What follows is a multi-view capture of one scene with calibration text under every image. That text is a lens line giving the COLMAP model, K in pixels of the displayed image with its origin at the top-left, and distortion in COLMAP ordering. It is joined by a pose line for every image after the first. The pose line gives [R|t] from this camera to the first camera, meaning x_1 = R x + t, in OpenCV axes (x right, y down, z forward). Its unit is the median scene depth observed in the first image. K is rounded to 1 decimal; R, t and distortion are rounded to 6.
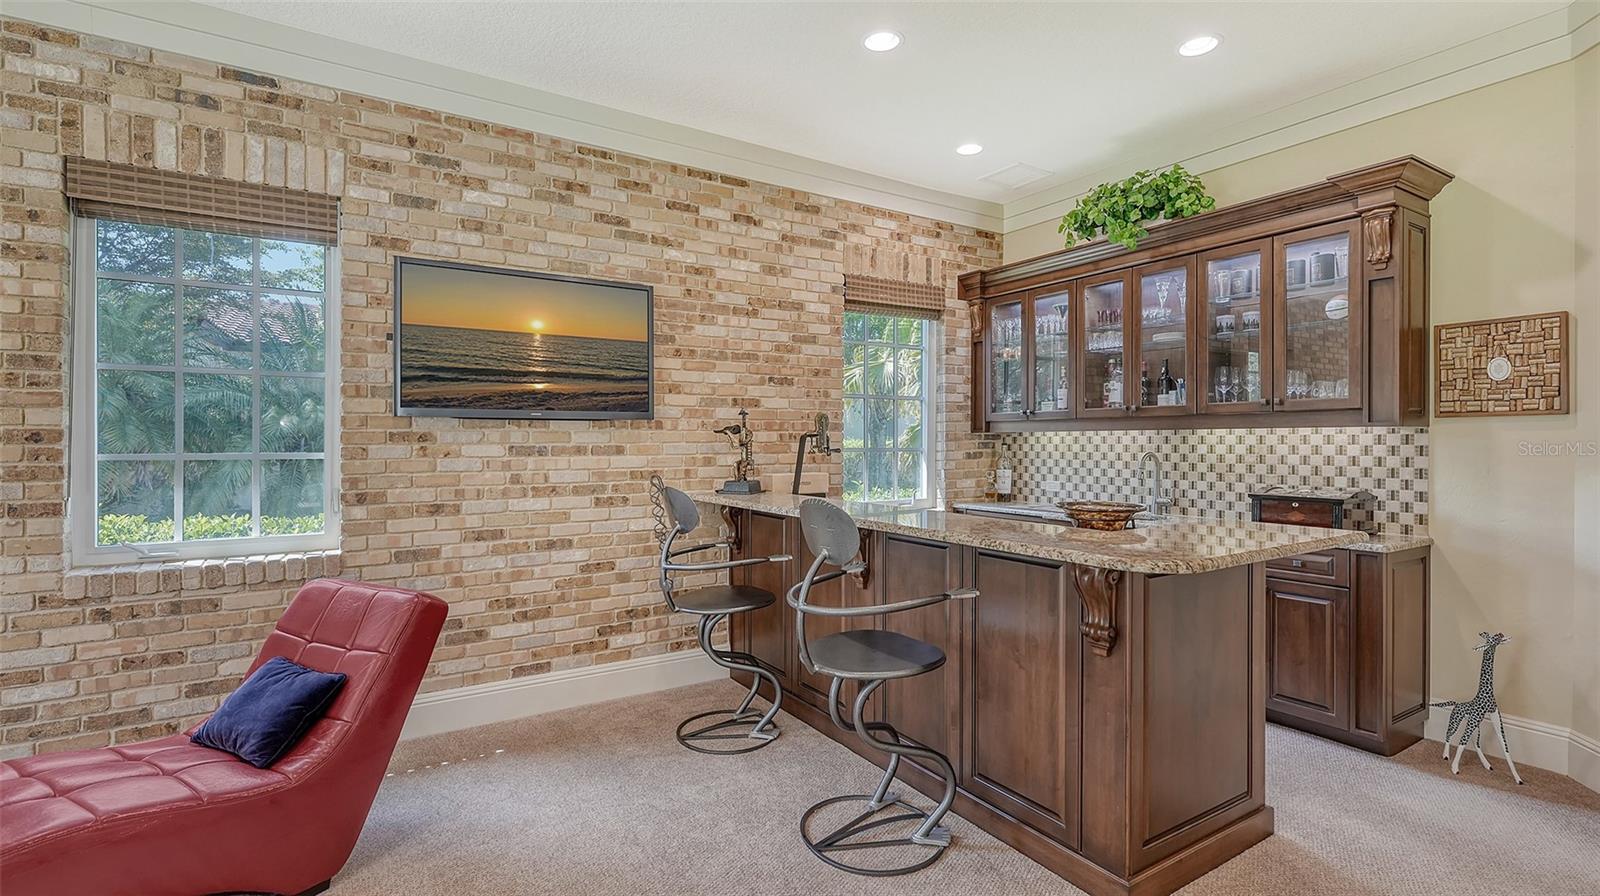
lens RADIAL K [[735.3, 0, 800.5], [0, 735.3, 441.8], [0, 0, 1]] dist [0.004620, -0.000033]
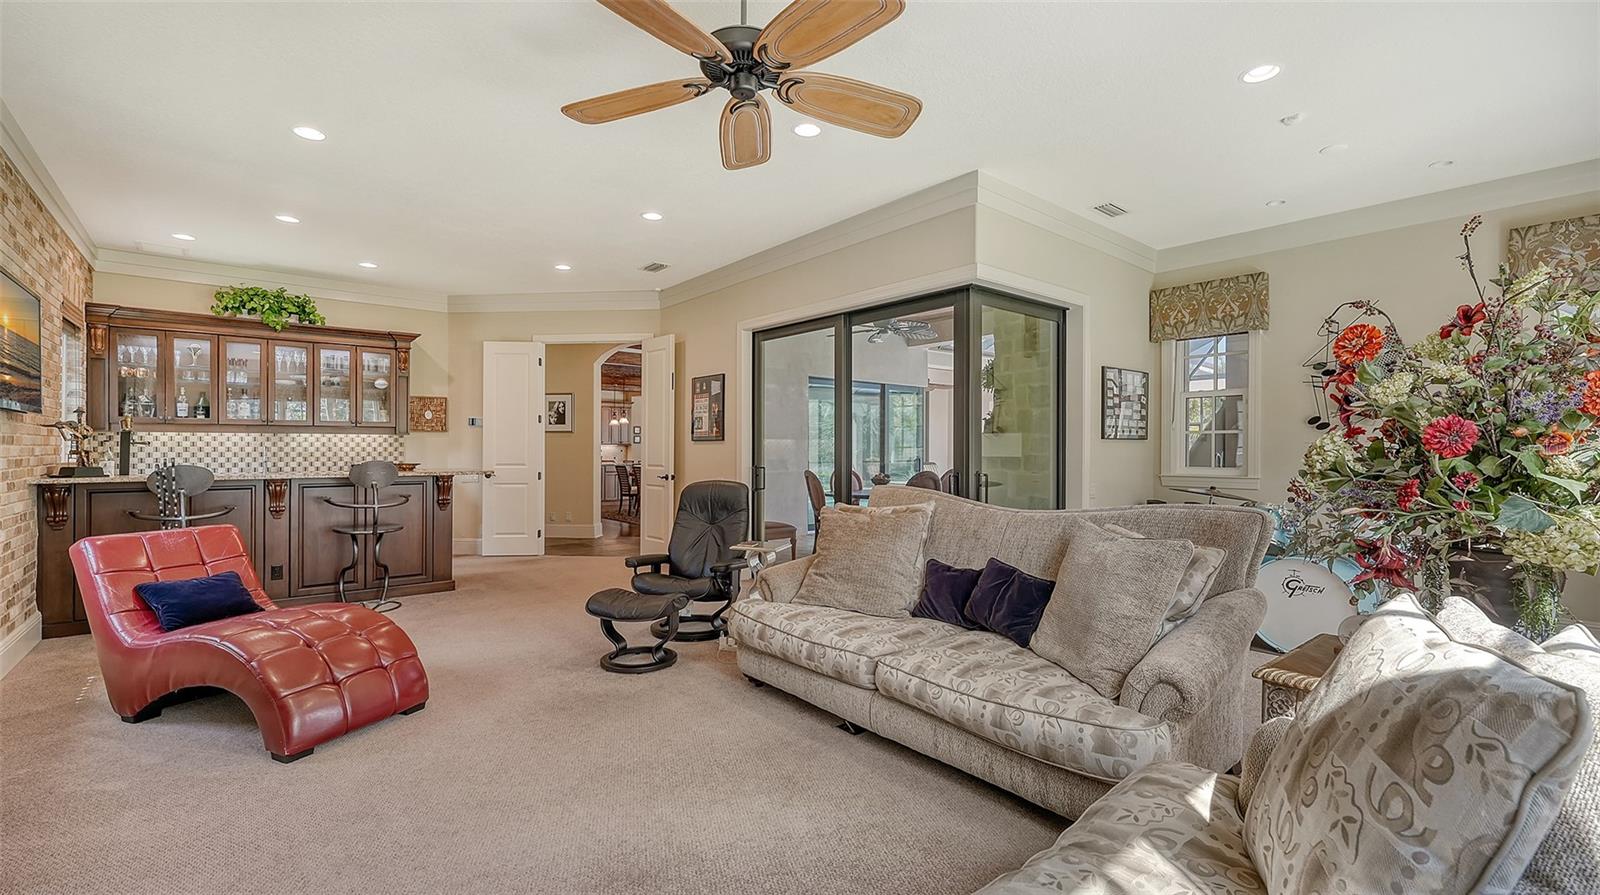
lens RADIAL K [[677.2, 0, 792.2], [0, 677.2, 452.9], [0, 0, 1]] dist [-0.003724, 0.000298]
pose [[-0.113880, -0.000075, 0.993495, -1.399777], [0.003639, 0.999993, 0.000492, 0.038431], [-0.993488, 0.003672, -0.113879, -0.047967]]
